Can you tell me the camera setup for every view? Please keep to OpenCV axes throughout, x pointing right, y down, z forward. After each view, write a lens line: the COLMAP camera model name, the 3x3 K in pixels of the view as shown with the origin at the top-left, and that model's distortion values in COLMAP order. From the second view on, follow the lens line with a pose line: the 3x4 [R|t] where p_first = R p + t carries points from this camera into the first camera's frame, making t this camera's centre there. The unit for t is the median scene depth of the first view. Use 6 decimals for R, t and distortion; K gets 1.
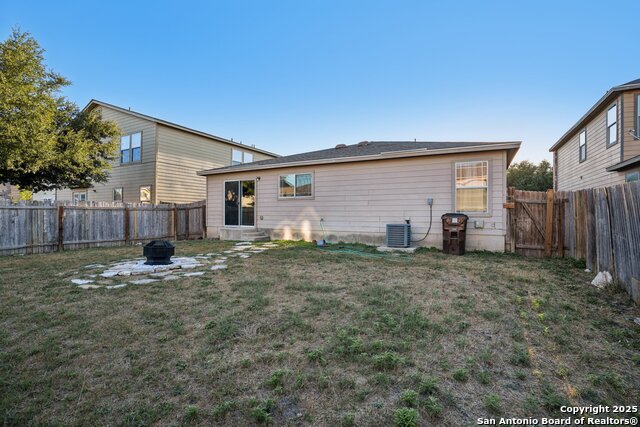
lens RADIAL K [[295.2, 0, 319.3], [0, 295.2, 215.8], [0, 0, 1]] dist [-0.053716, 0.017602]
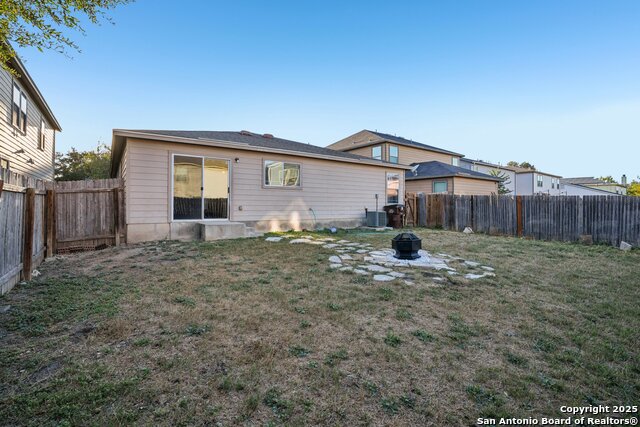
lens RADIAL K [[295.2, 0, 316.6], [0, 295.2, 203.2], [0, 0, 1]] dist [-0.053716, 0.017602]
pose [[0.441515, 0.000587, 0.897254, -0.861653], [-0.005145, 0.999985, 0.001877, -0.010599], [-0.897239, -0.005446, 0.441511, 0.462290]]
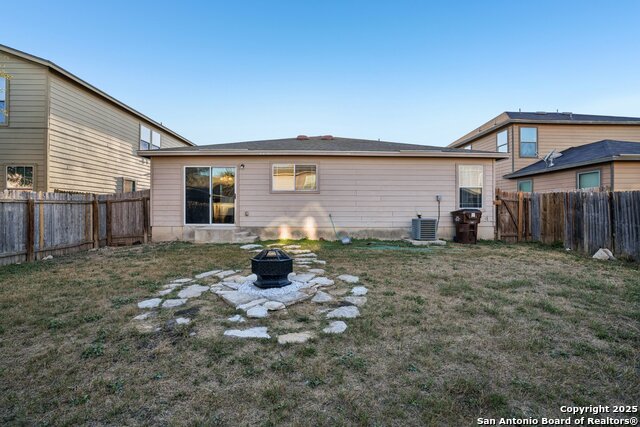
lens RADIAL K [[295.2, 0, 316.3], [0, 295.2, 209.5], [0, 0, 1]] dist [-0.053716, 0.017602]
pose [[0.873437, -0.002678, 0.486929, -0.440041], [0.002827, 0.999996, 0.000429, -0.005632], [-0.486928, 0.001002, 0.873441, 0.189412]]
